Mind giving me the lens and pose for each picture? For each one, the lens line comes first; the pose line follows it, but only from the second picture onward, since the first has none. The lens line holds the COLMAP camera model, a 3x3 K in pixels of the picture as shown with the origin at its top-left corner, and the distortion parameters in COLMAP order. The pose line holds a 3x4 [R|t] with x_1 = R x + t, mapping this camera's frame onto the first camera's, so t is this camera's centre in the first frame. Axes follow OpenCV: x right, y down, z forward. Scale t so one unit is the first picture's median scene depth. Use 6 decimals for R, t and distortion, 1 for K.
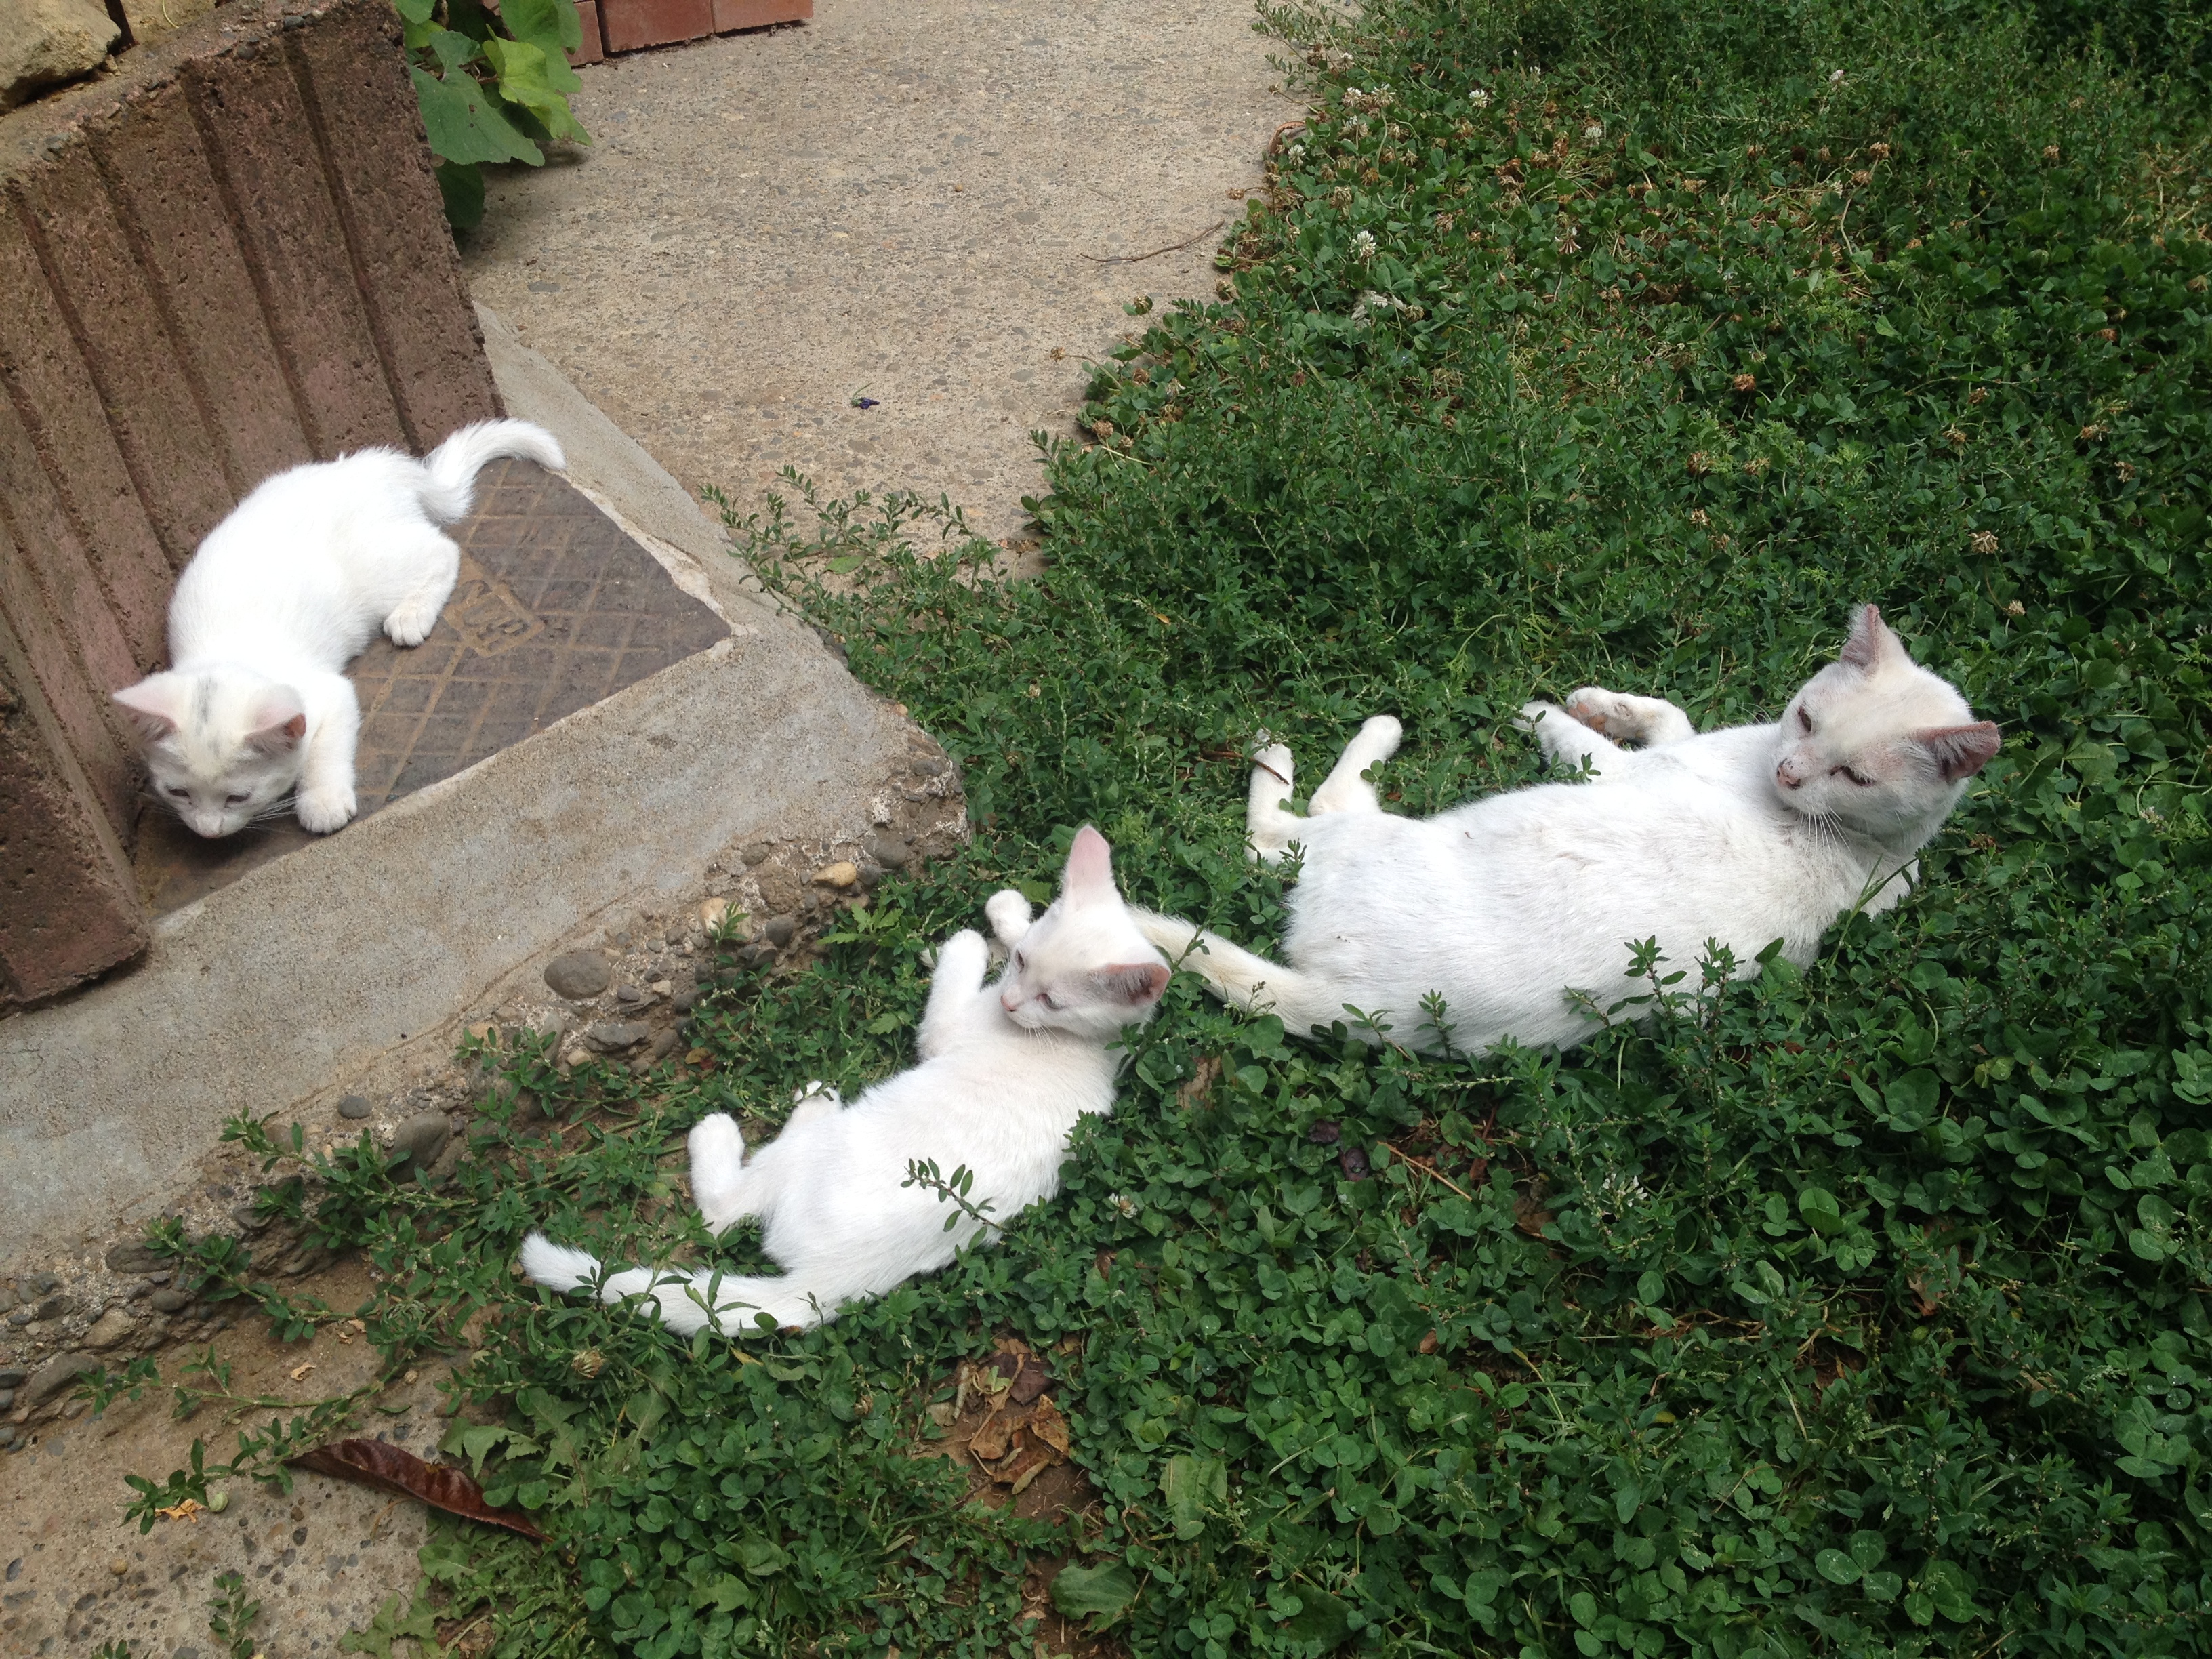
lens RADIAL K [[2221.1, 0, 1106.0], [0, 2221.1, 829.5], [0, 0, 1]] dist [0.007915, 0.008278]
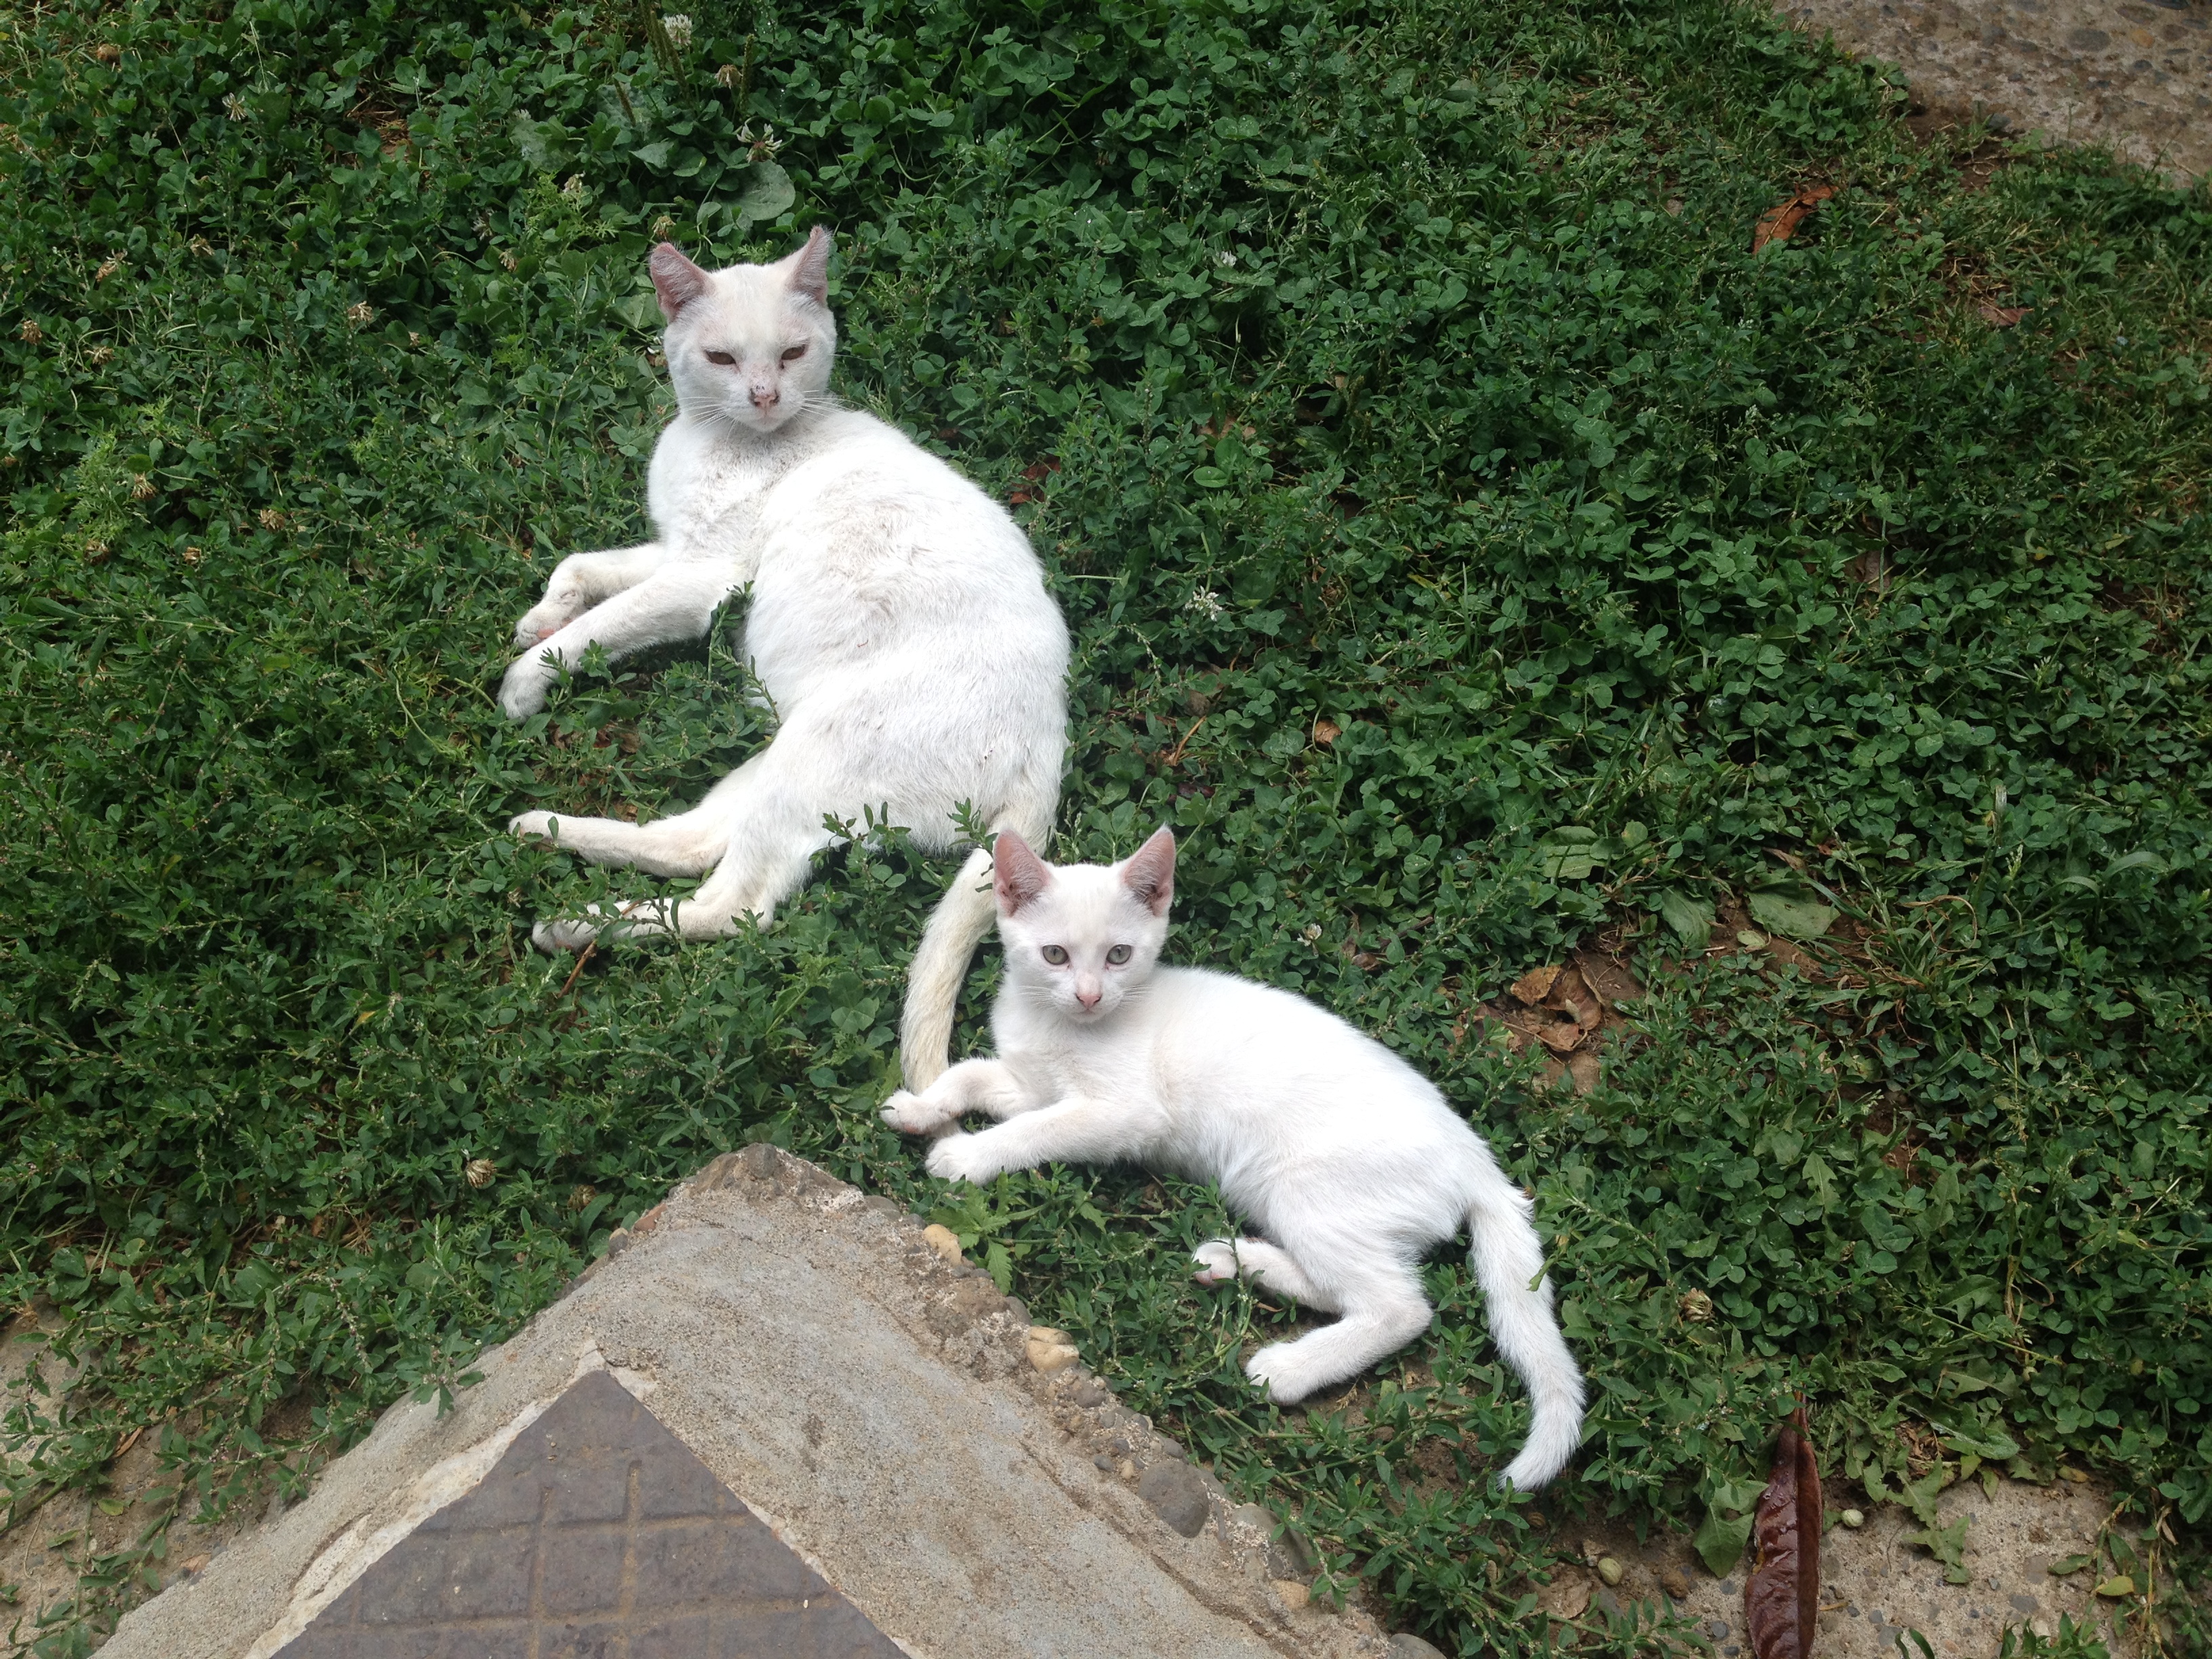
lens RADIAL K [[2221.1, 0, 1106.0], [0, 2221.1, 829.5], [0, 0, 1]] dist [0.007915, 0.008278]
pose [[-0.194700, -0.721568, 0.664403, -0.519338], [0.667042, 0.399213, 0.629034, -0.465952], [-0.719129, 0.565658, 0.403589, 0.541350]]
